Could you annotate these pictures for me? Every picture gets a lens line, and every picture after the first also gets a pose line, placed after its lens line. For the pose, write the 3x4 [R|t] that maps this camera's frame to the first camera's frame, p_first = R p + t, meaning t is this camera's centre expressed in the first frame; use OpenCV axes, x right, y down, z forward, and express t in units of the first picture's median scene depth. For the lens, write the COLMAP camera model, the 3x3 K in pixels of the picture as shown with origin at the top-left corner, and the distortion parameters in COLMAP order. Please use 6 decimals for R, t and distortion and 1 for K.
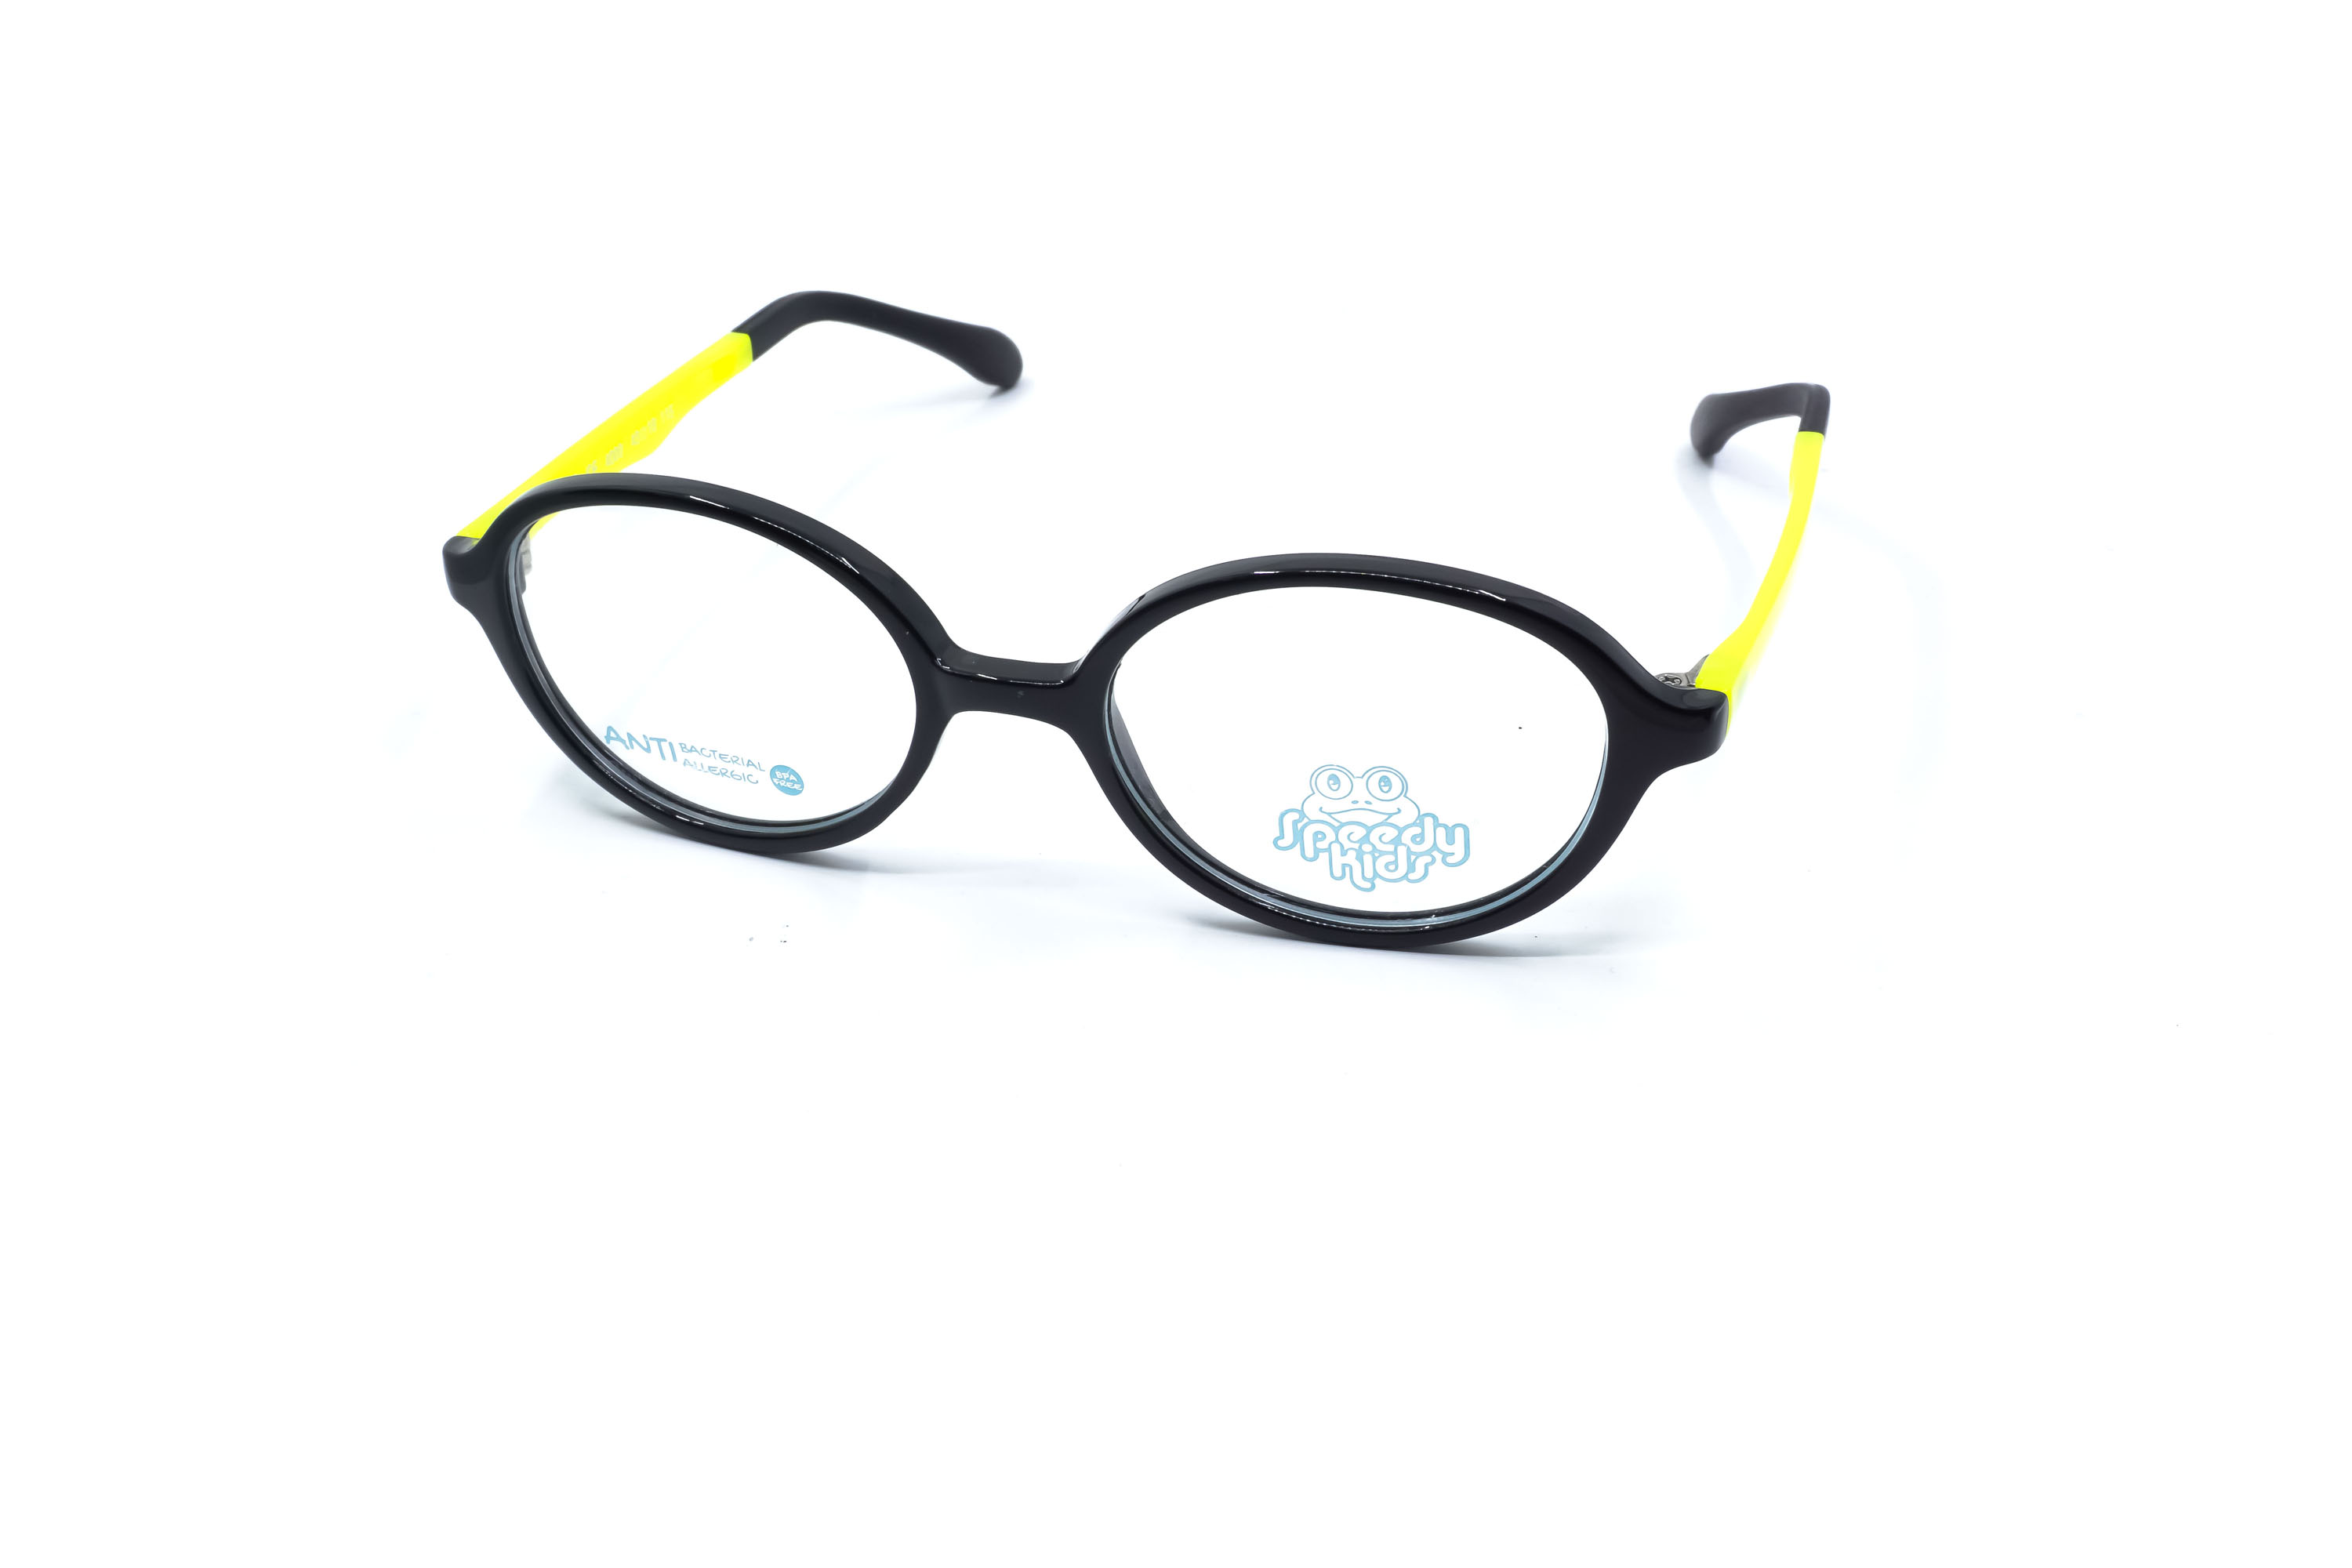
lens RADIAL K [[2366.0, 0, 1176.0], [0, 2366.0, 784.0], [0, 0, 1]] dist [0.046384, 0.003646]
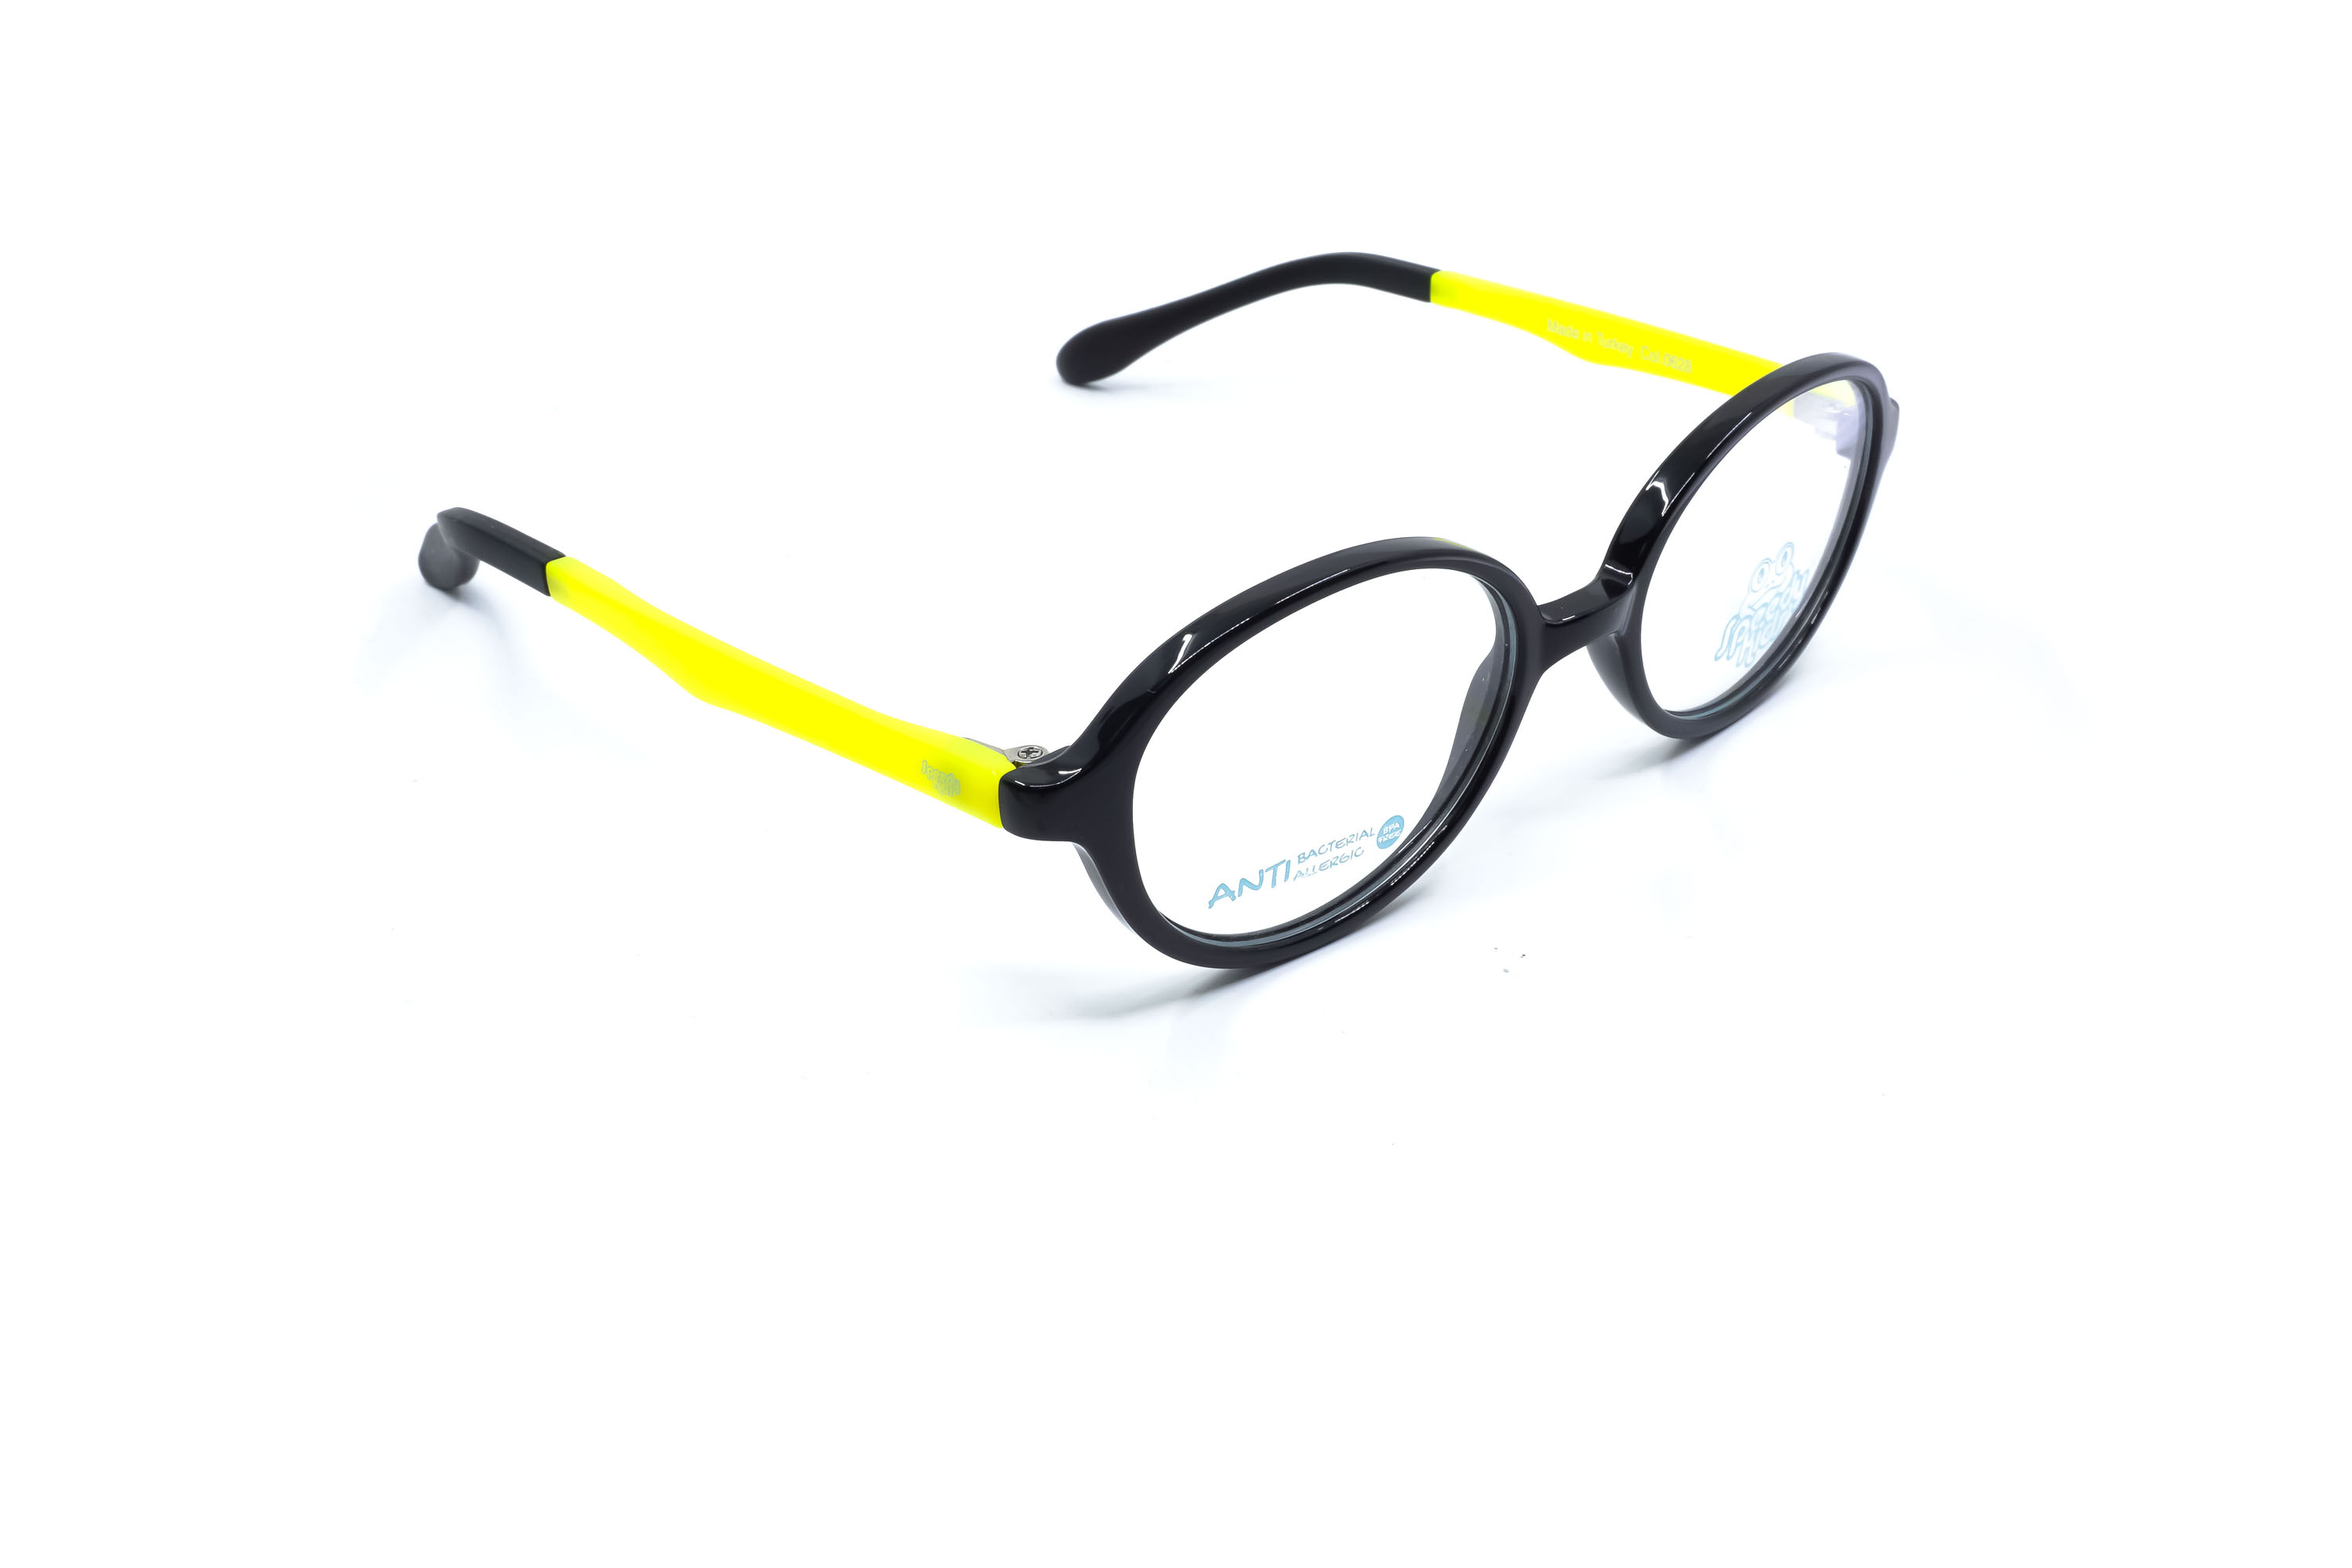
lens RADIAL K [[2415.7, 0, 1176.0], [0, 2415.7, 784.0], [0, 0, 1]] dist [0.025103, 0.008259]
pose [[0.505458, -0.419683, 0.753909, -1.001487], [0.438535, 0.877431, 0.194429, -0.263657], [-0.743101, 0.232340, 0.627550, 0.479736]]
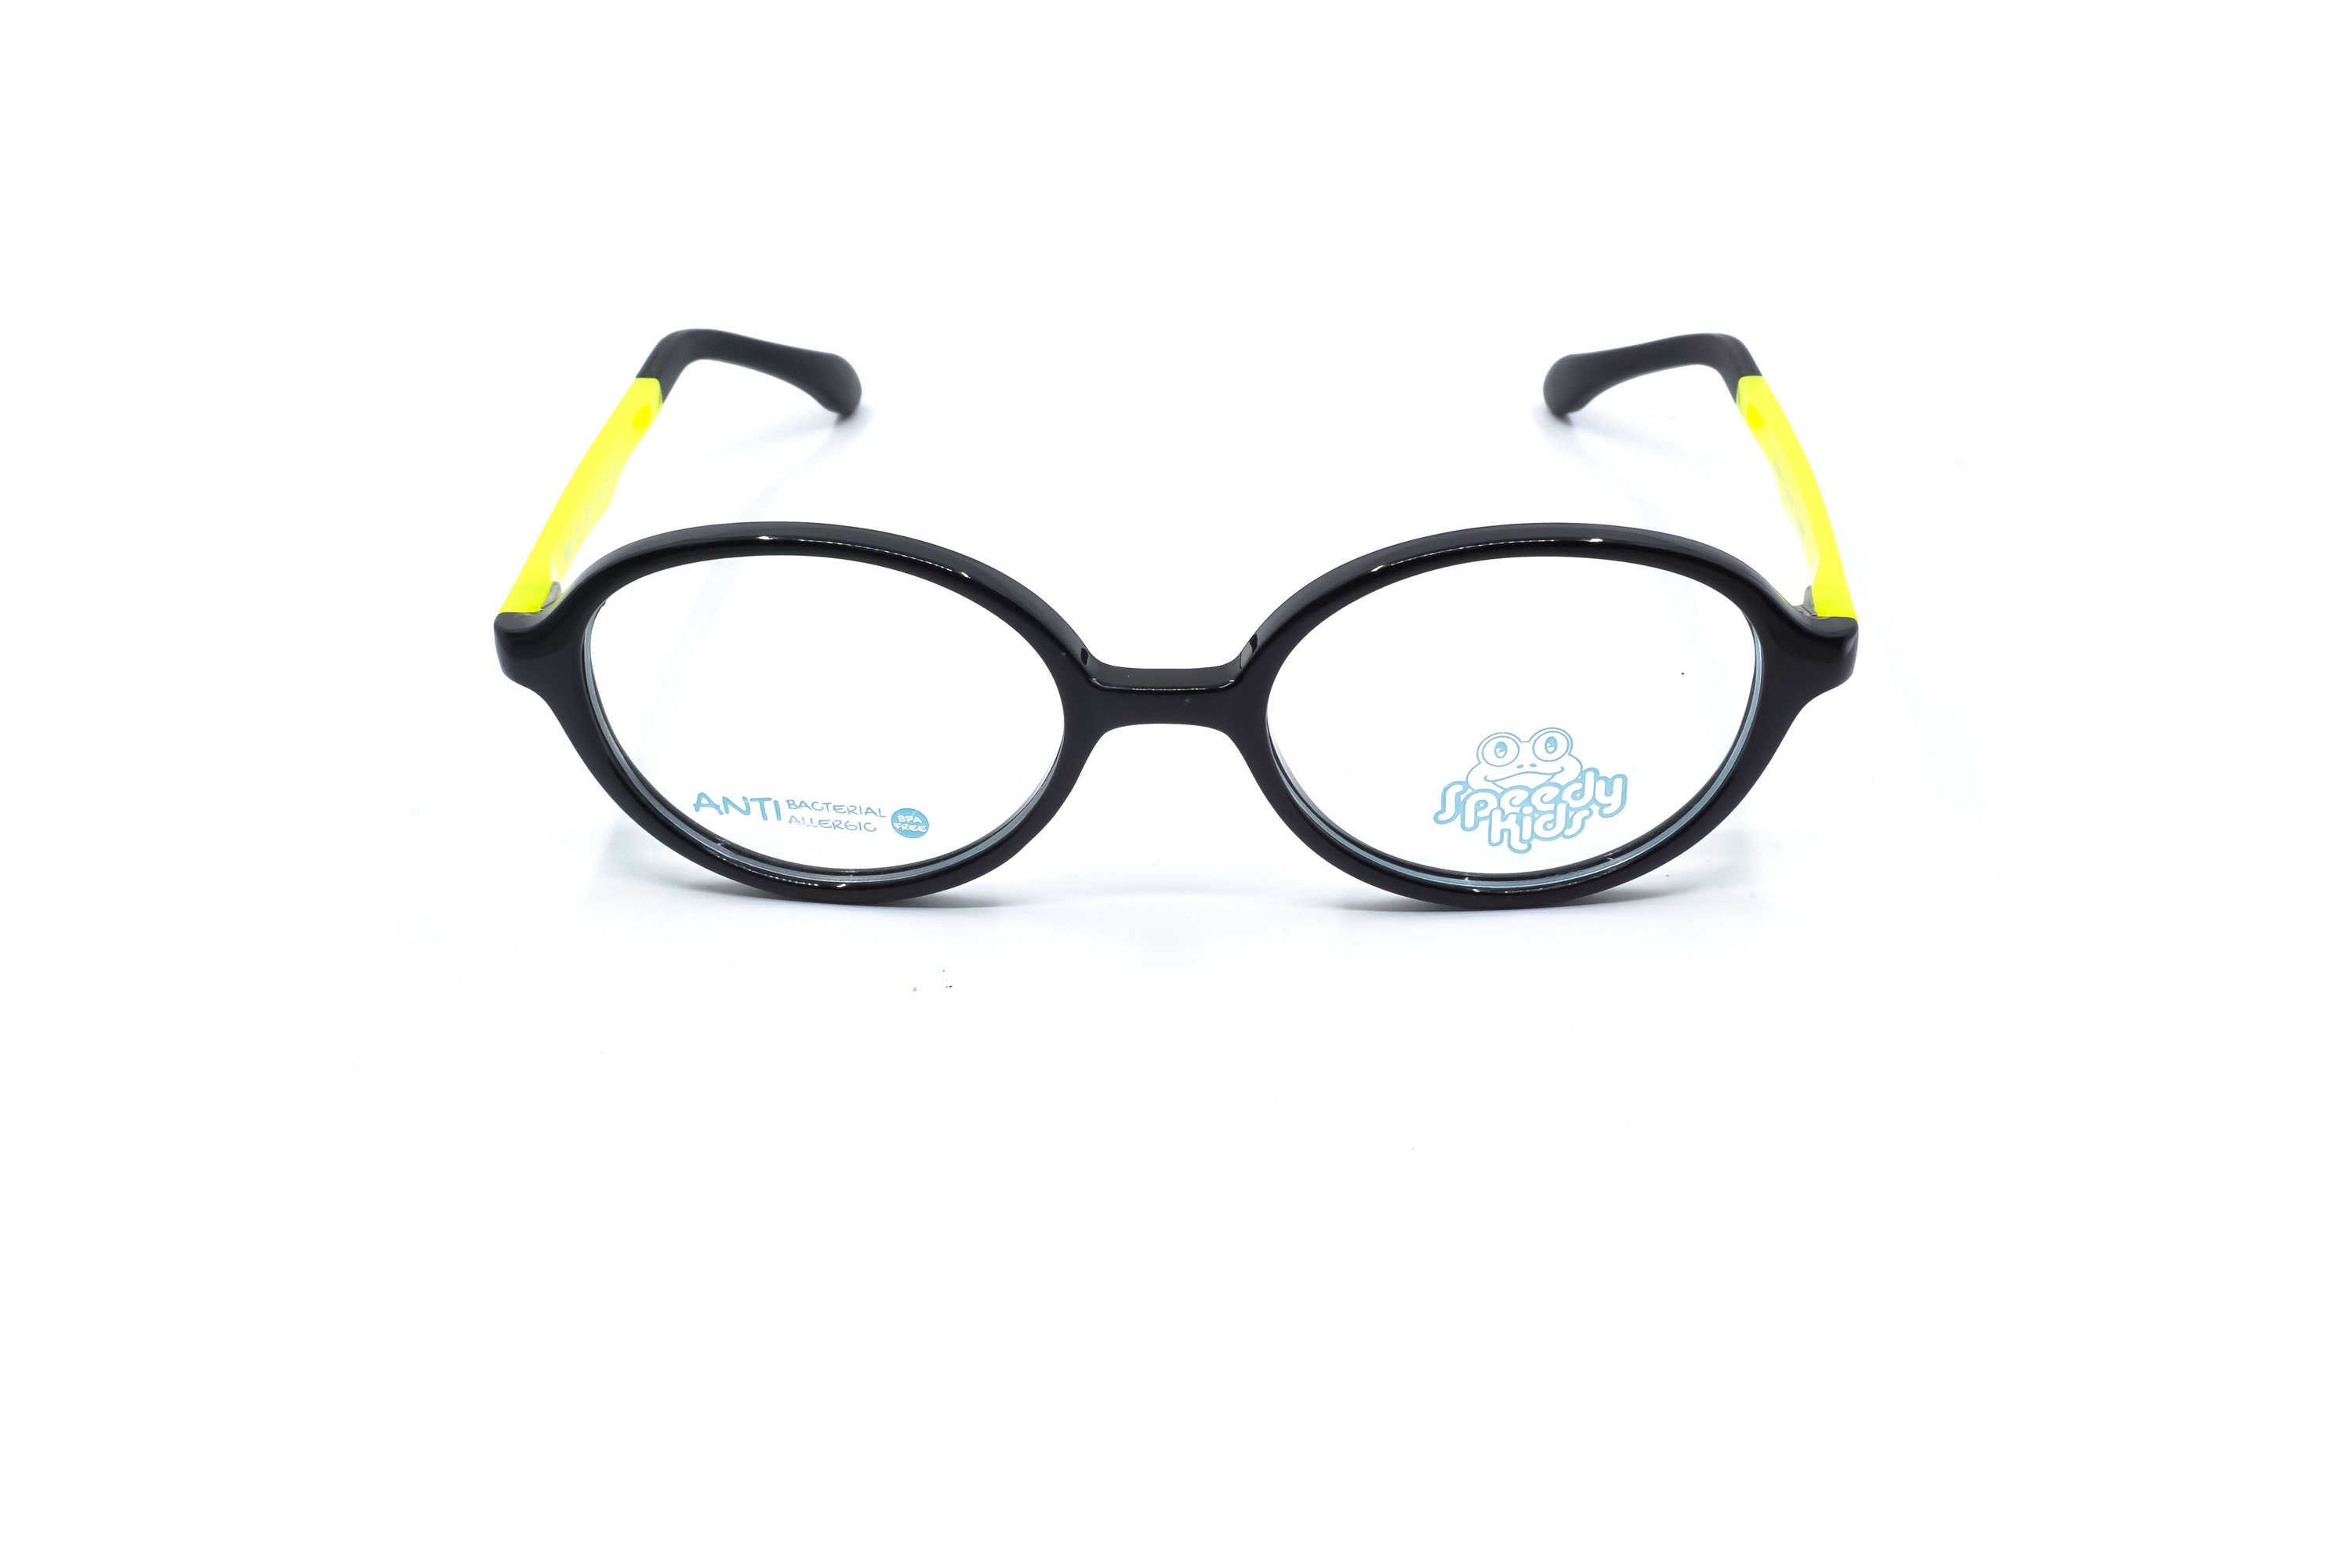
lens RADIAL K [[2415.7, 0, 1176.0], [0, 2415.7, 784.0], [0, 0, 1]] dist [0.025103, 0.008259]
pose [[0.966020, -0.127317, 0.224934, -0.299083], [0.128849, 0.991633, 0.007919, -0.012076], [-0.224060, 0.021333, 0.974342, 0.015137]]
